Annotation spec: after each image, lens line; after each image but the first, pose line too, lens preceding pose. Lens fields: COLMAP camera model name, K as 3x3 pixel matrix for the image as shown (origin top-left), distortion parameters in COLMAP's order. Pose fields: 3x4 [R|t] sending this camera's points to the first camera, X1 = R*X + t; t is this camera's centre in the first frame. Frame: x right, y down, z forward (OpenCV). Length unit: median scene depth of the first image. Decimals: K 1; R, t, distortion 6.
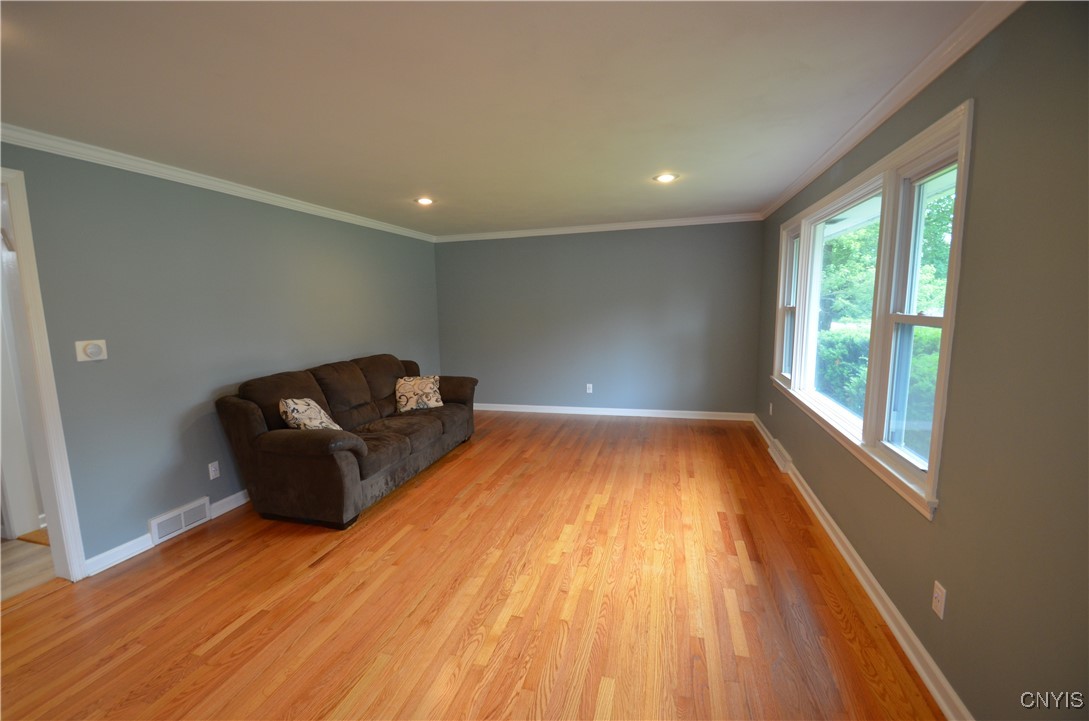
lens RADIAL K [[472.7, 0, 529.4], [0, 472.7, 371.1], [0, 0, 1]] dist [0.002825, 0.000182]
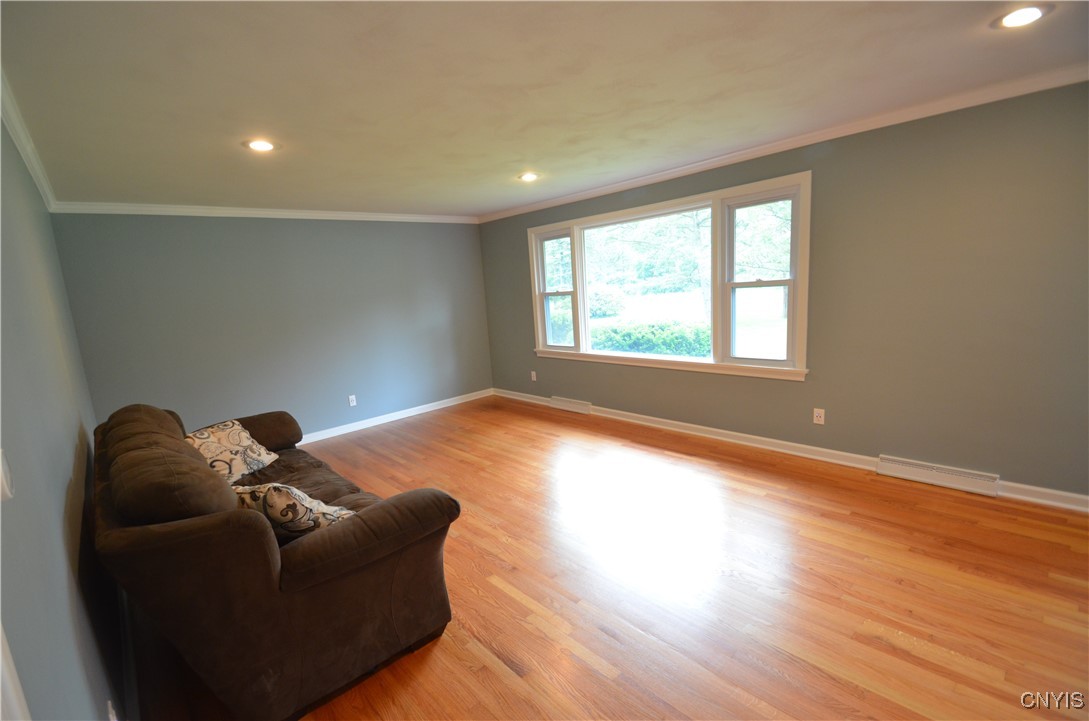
lens RADIAL K [[472.7, 0, 529.4], [0, 472.7, 371.1], [0, 0, 1]] dist [0.002825, 0.000182]
pose [[0.530197, -0.166848, 0.831296, -0.614564], [0.182332, 0.979945, 0.080393, -0.040239], [-0.828038, 0.108948, 0.549985, 0.375136]]
